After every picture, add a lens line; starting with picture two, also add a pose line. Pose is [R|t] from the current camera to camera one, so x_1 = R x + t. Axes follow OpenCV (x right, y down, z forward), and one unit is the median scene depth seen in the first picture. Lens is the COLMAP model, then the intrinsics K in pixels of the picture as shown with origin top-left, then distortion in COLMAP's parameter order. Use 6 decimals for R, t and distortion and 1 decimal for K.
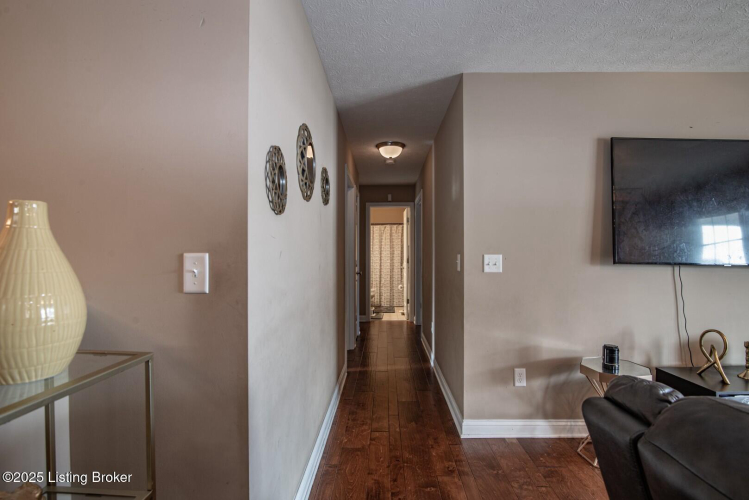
lens RADIAL K [[338.1, 0, 374.5], [0, 338.1, 250.0], [0, 0, 1]] dist [-0.023994, 0.000152]
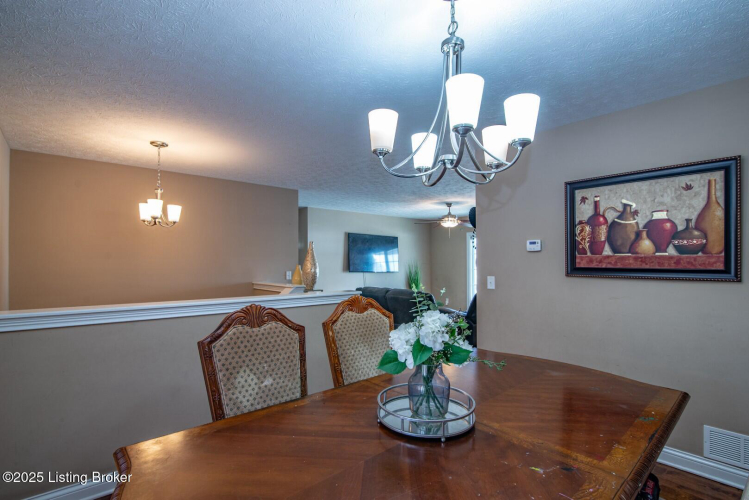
lens RADIAL K [[365.1, 0, 375.6], [0, 365.1, 259.0], [0, 0, 1]] dist [-0.001469, -0.000216]
pose [[0.744689, 0.001560, 0.667409, -1.371627], [0.002998, 0.999979, -0.005682, -0.060206], [-0.667404, 0.006232, 0.744669, -1.705278]]
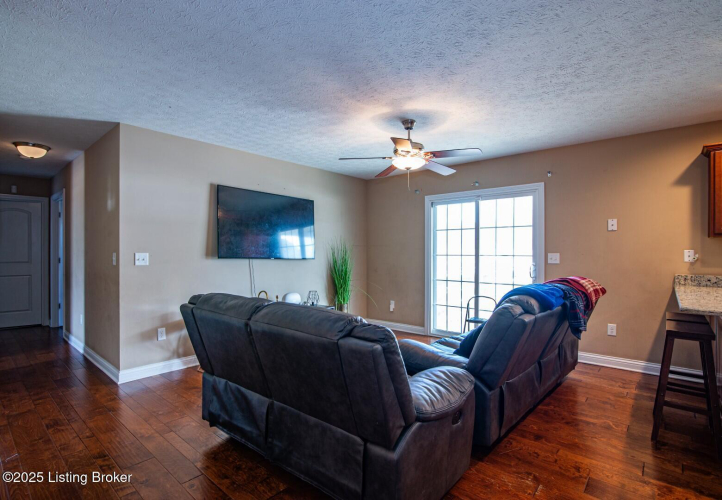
lens RADIAL K [[369.4, 0, 348.9], [0, 369.4, 251.3], [0, 0, 1]] dist [-0.003067, -0.000541]
pose [[0.659314, -0.000406, 0.751868, -0.258542], [-0.003437, 0.999988, 0.003554, -0.002721], [-0.751860, -0.004927, 0.659304, -0.725732]]
